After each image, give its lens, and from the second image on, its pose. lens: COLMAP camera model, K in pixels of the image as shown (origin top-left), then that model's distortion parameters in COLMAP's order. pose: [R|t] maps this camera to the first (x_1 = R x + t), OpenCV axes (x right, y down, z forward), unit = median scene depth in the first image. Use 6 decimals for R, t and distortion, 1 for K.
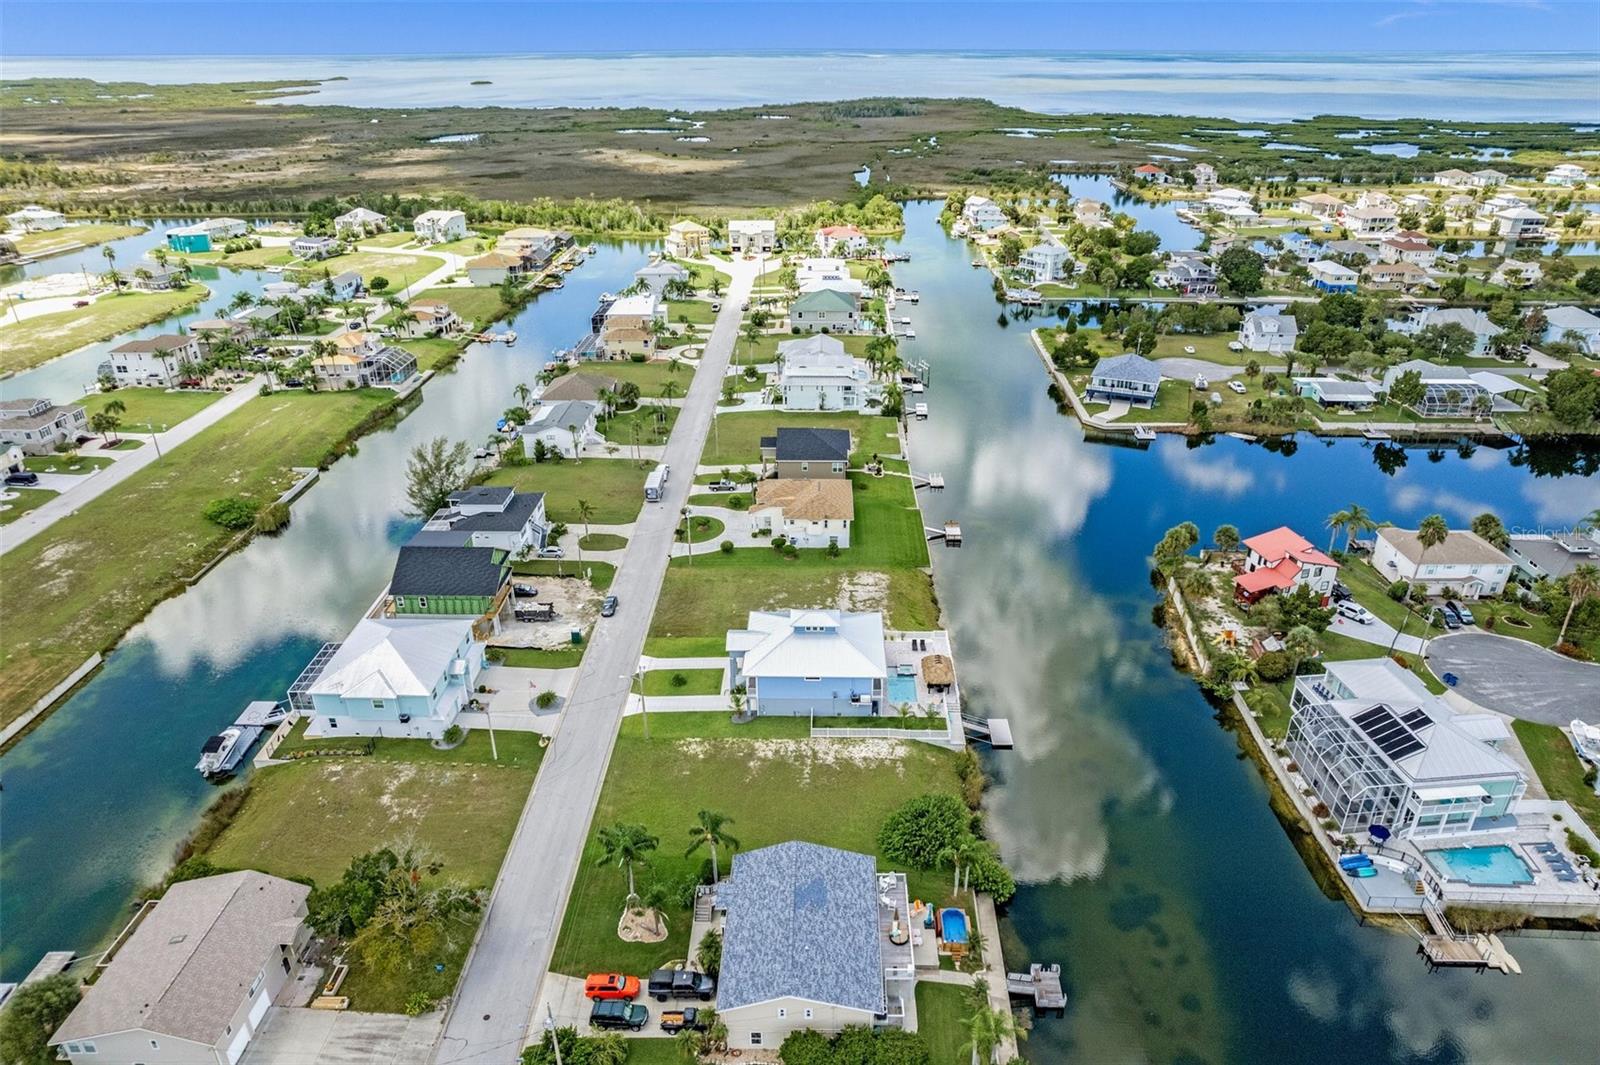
lens RADIAL K [[1025.2, 0, 803.3], [0, 1025.2, 531.3], [0, 0, 1]] dist [-0.078388, 0.067493]
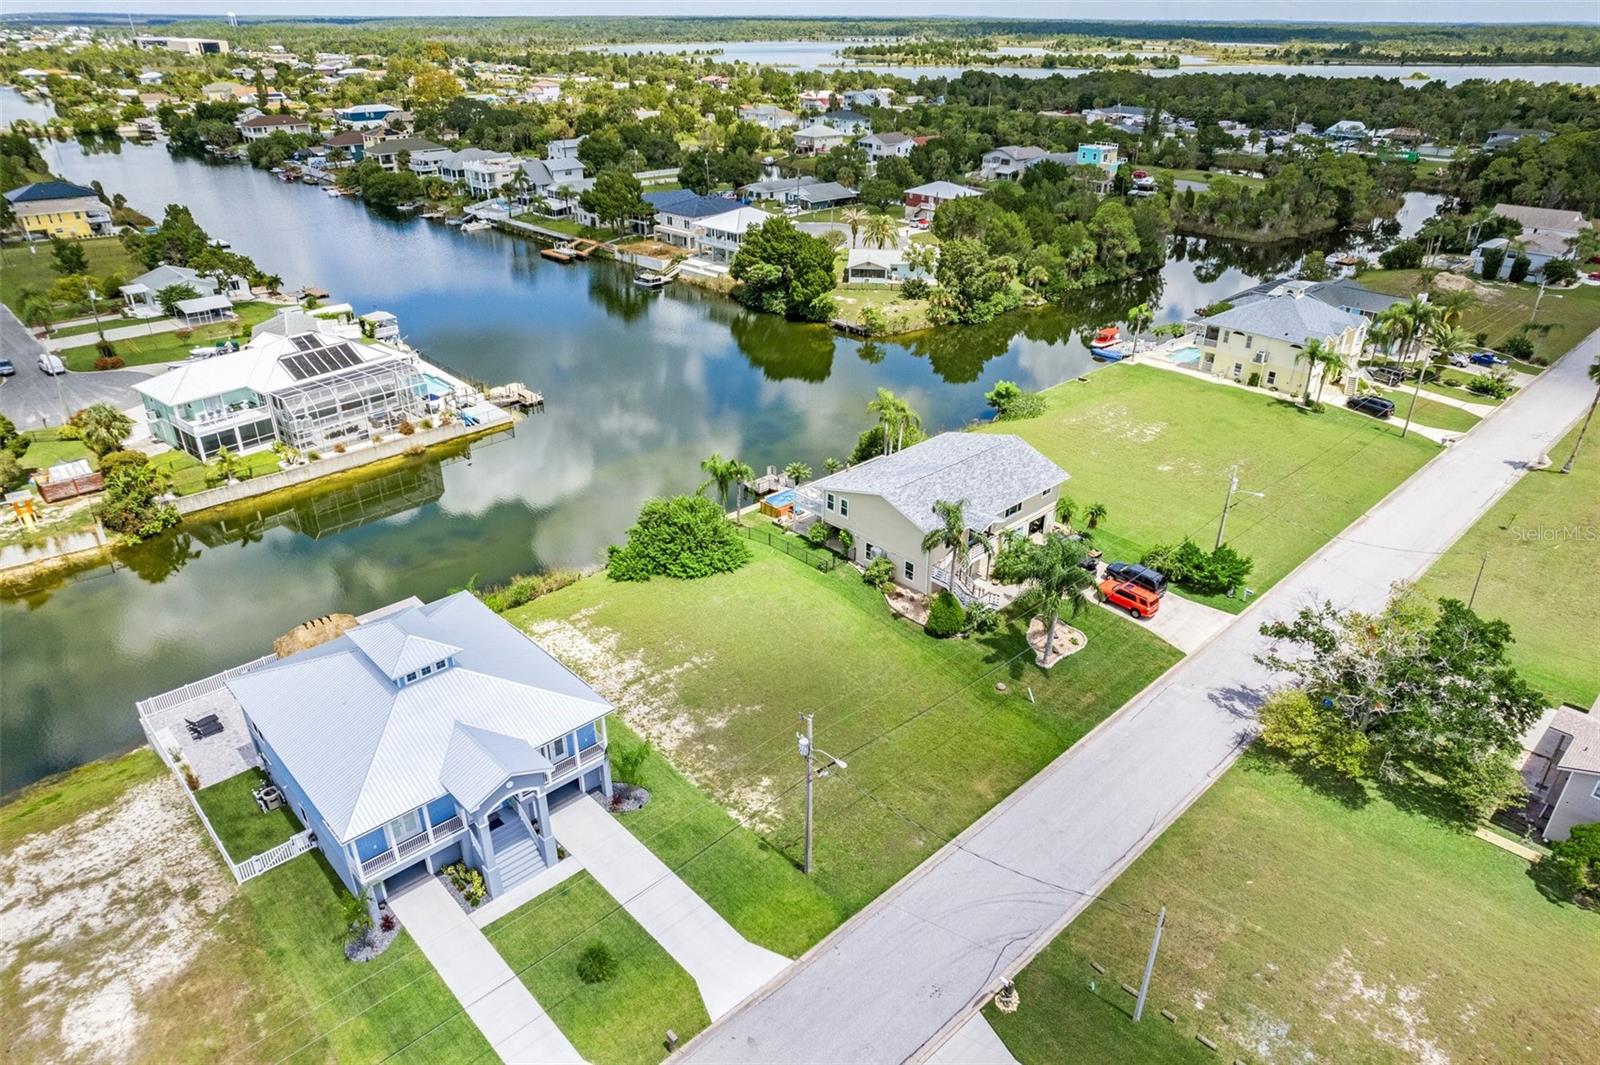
lens RADIAL K [[1025.2, 0, 803.3], [0, 1025.2, 531.3], [0, 0, 1]] dist [-0.078388, 0.067493]
pose [[-0.704713, -0.325257, 0.630545, -0.209312], [0.303986, 0.664602, 0.682566, -0.108396], [-0.641071, 0.672690, -0.369480, 0.581717]]
